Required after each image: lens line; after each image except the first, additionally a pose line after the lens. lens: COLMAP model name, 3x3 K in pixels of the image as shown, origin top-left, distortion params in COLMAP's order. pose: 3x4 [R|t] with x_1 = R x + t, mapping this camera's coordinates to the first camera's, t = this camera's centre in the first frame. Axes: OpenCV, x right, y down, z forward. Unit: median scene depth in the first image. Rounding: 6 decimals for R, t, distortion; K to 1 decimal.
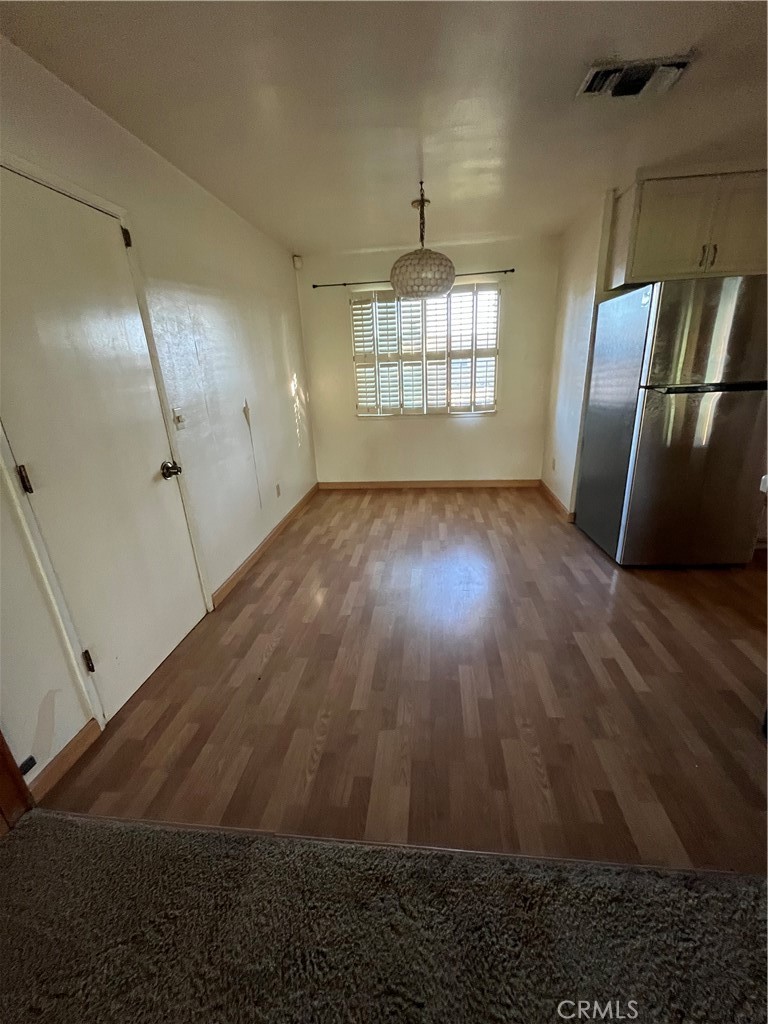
lens RADIAL K [[414.9, 0, 383.8], [0, 414.9, 509.2], [0, 0, 1]] dist [0.002372, 0.000605]
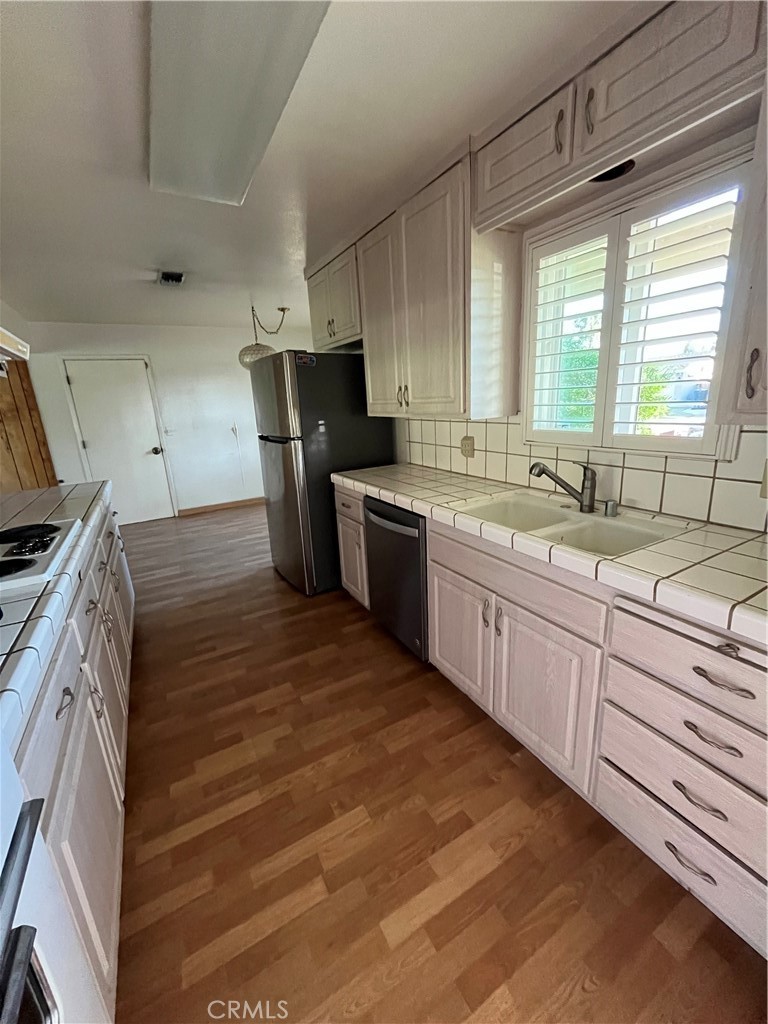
lens RADIAL K [[414.9, 0, 383.8], [0, 414.9, 509.2], [0, 0, 1]] dist [0.002372, 0.000605]
pose [[0.585315, 0.223357, -0.779435, 2.272110], [-0.237030, 0.966450, 0.098952, -0.318840], [0.775386, 0.126831, 0.618620, 0.540998]]
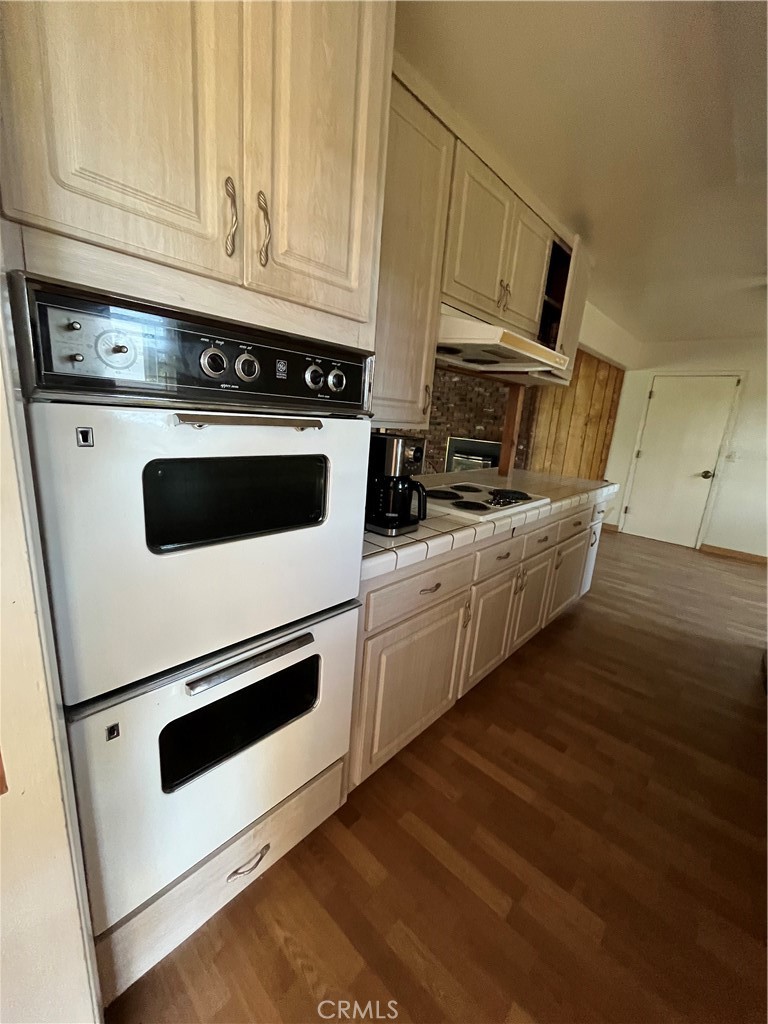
lens RADIAL K [[414.9, 0, 383.8], [0, 414.9, 509.2], [0, 0, 1]] dist [0.002372, 0.000605]
pose [[-0.591053, 0.186648, -0.784741, 2.317065], [-0.305127, 0.848837, 0.431710, -0.369561], [0.746695, 0.494609, -0.444756, 0.761525]]
